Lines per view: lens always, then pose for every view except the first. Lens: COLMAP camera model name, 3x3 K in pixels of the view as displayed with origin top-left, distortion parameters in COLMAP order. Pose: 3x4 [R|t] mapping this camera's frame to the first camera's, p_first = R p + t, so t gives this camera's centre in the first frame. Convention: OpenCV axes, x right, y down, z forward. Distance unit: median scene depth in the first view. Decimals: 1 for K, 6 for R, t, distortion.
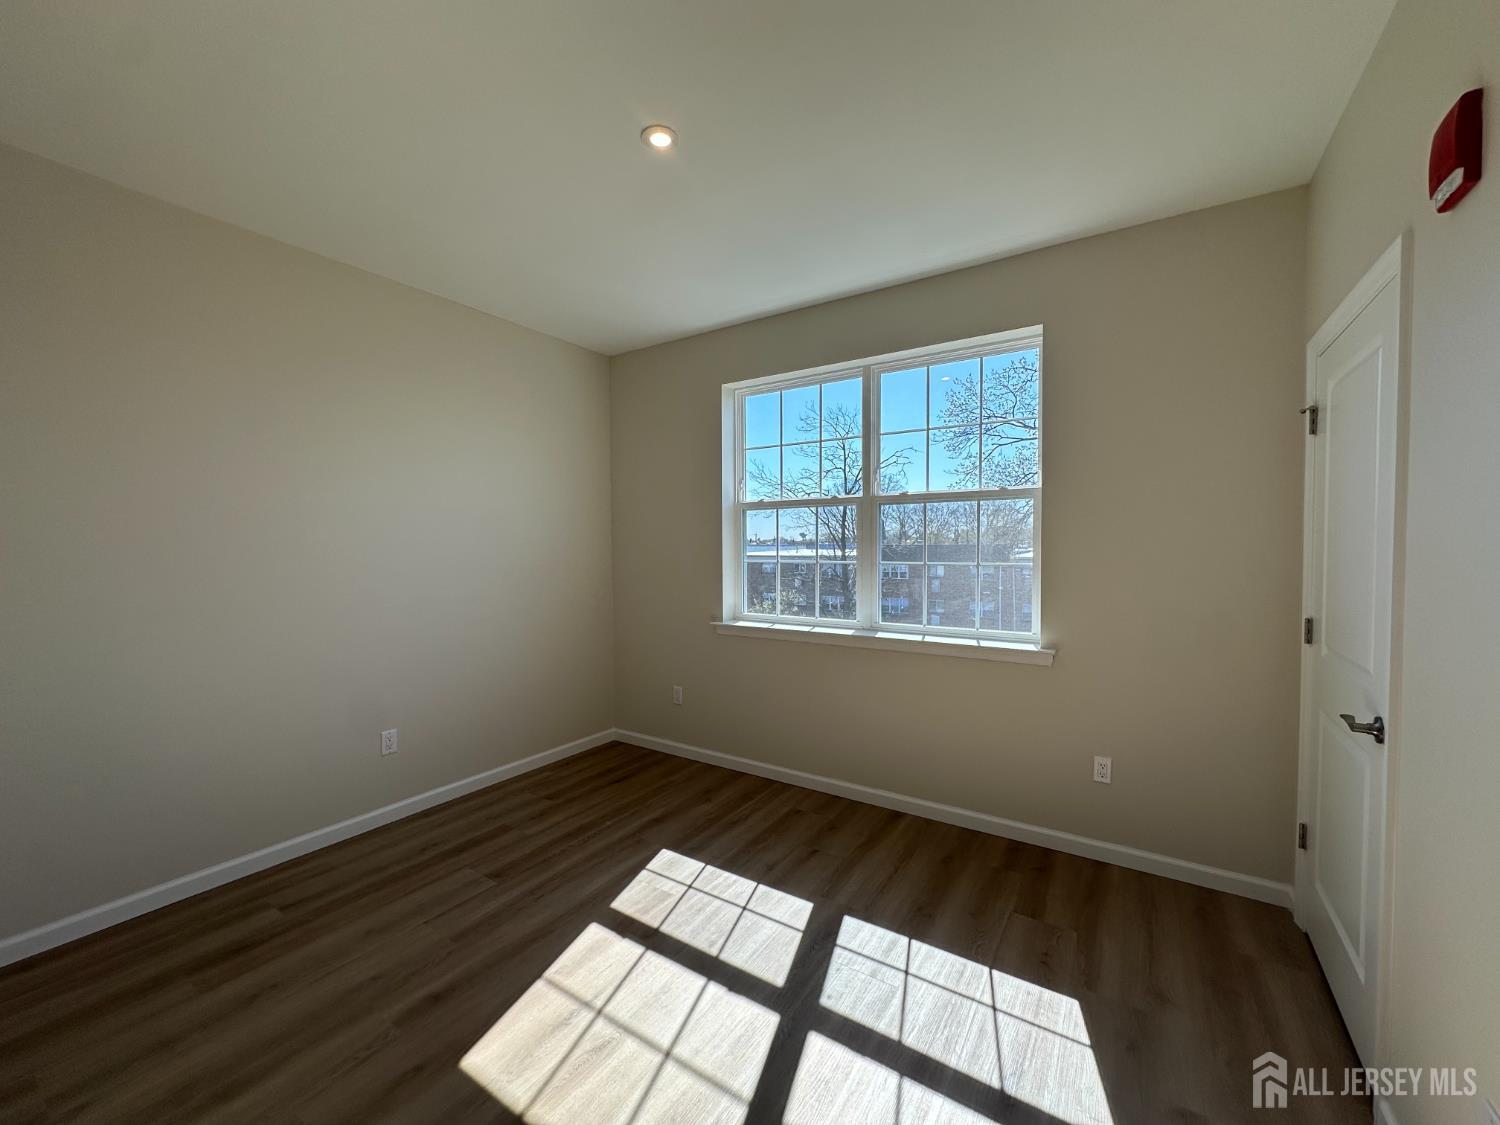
lens RADIAL K [[594.3, 0, 753.4], [0, 594.3, 570.2], [0, 0, 1]] dist [-0.000676, 0.000147]
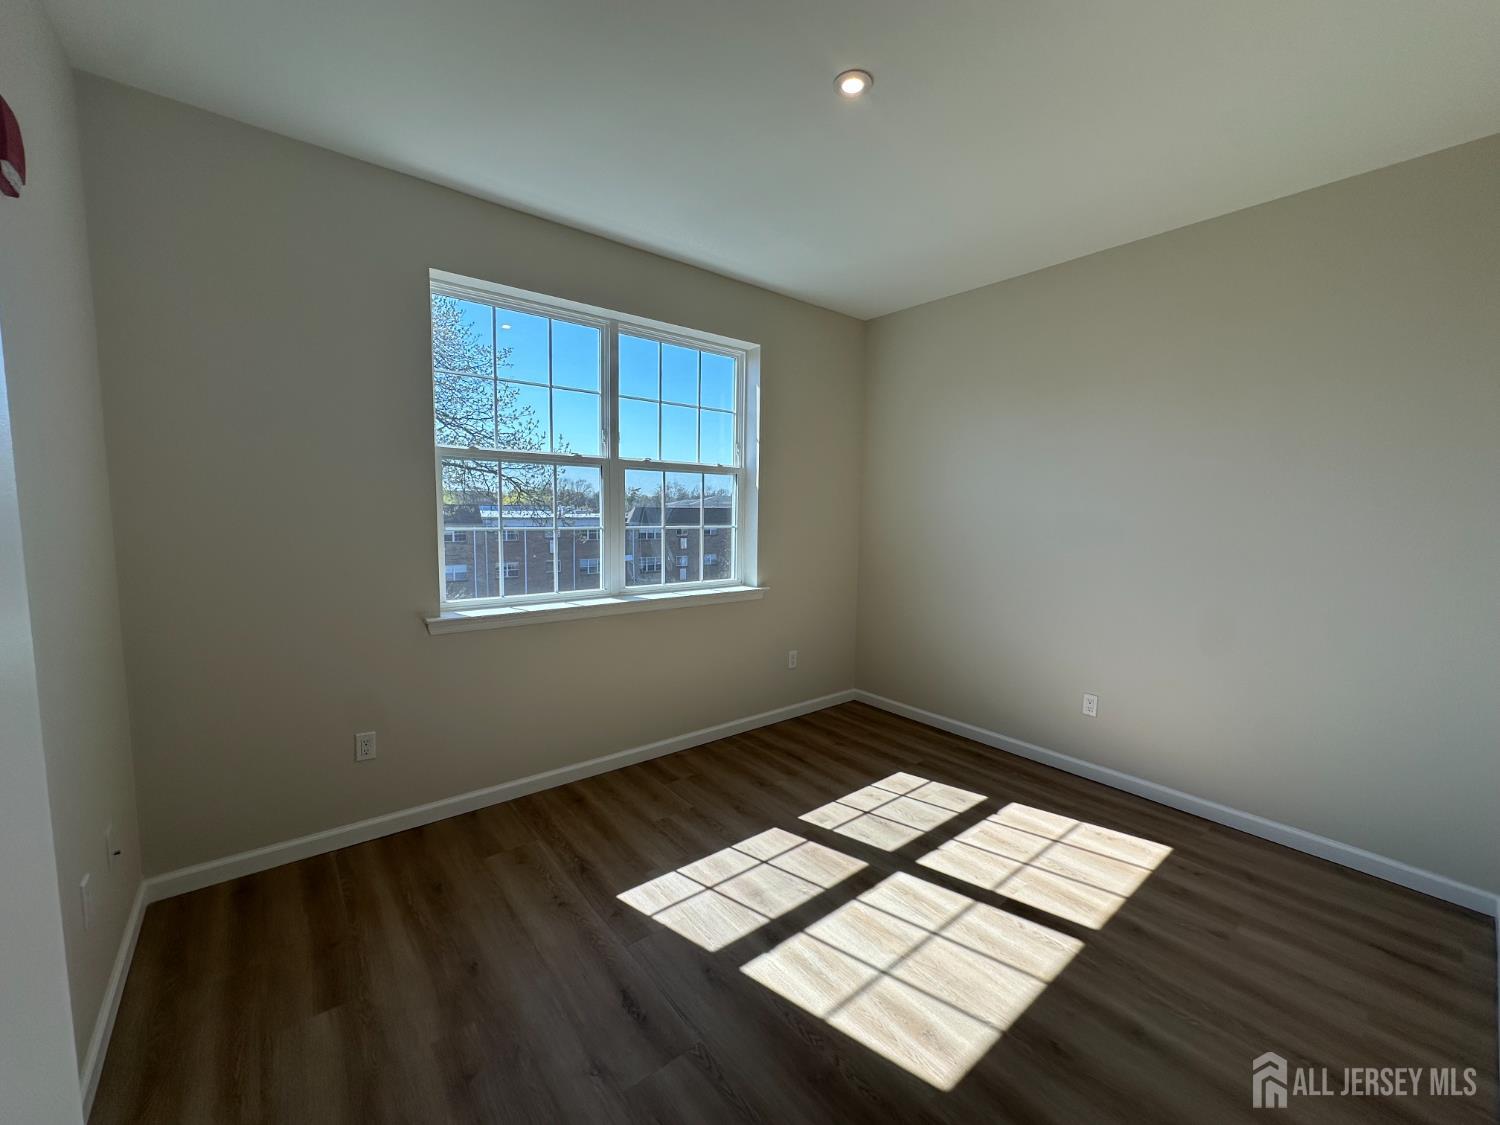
lens RADIAL K [[596.2, 0, 750.0], [0, 596.2, 562.5], [0, 0, 1]] dist [-0.002218, 0.000259]
pose [[0.301022, -0.082795, 0.950016, -0.783311], [0.025120, 0.996567, 0.078893, -0.030388], [-0.953286, 0.000116, 0.302068, 0.571916]]
